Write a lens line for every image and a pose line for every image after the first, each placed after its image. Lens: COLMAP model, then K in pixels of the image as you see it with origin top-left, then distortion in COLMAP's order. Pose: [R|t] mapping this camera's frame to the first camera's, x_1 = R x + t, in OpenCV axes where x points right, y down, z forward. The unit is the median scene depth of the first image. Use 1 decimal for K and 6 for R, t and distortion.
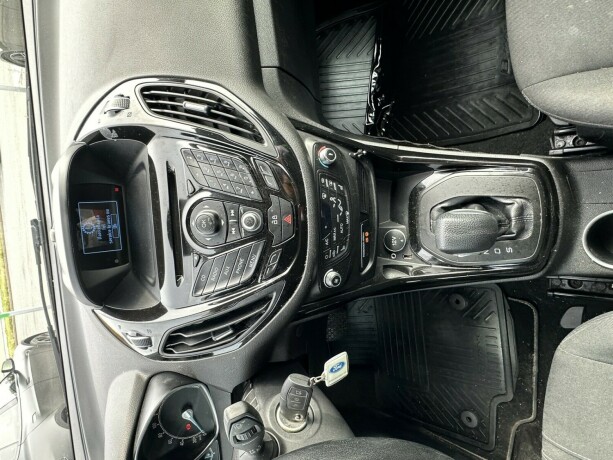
lens RADIAL K [[430.5, 0, 306.5], [0, 430.5, 230.0], [0, 0, 1]] dist [-0.001969, 0.000063]
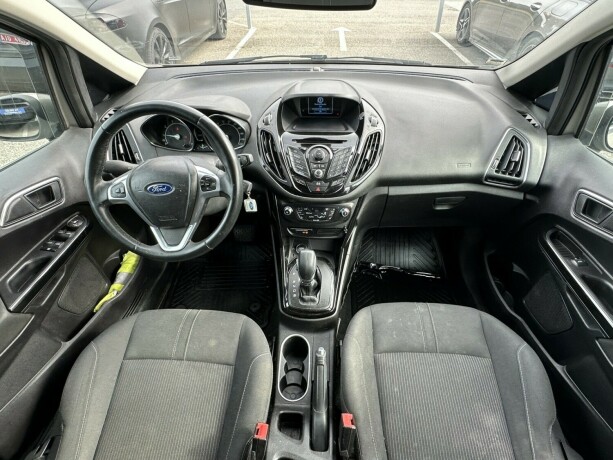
lens RADIAL K [[430.5, 0, 306.5], [0, 430.5, 230.0], [0, 0, 1]] dist [-0.001969, 0.000063]
pose [[-0.083341, 0.993941, -0.071661, 0.326751], [-0.996208, -0.084902, -0.019002, 0.059497], [-0.024971, 0.069806, 0.997248, -1.228965]]
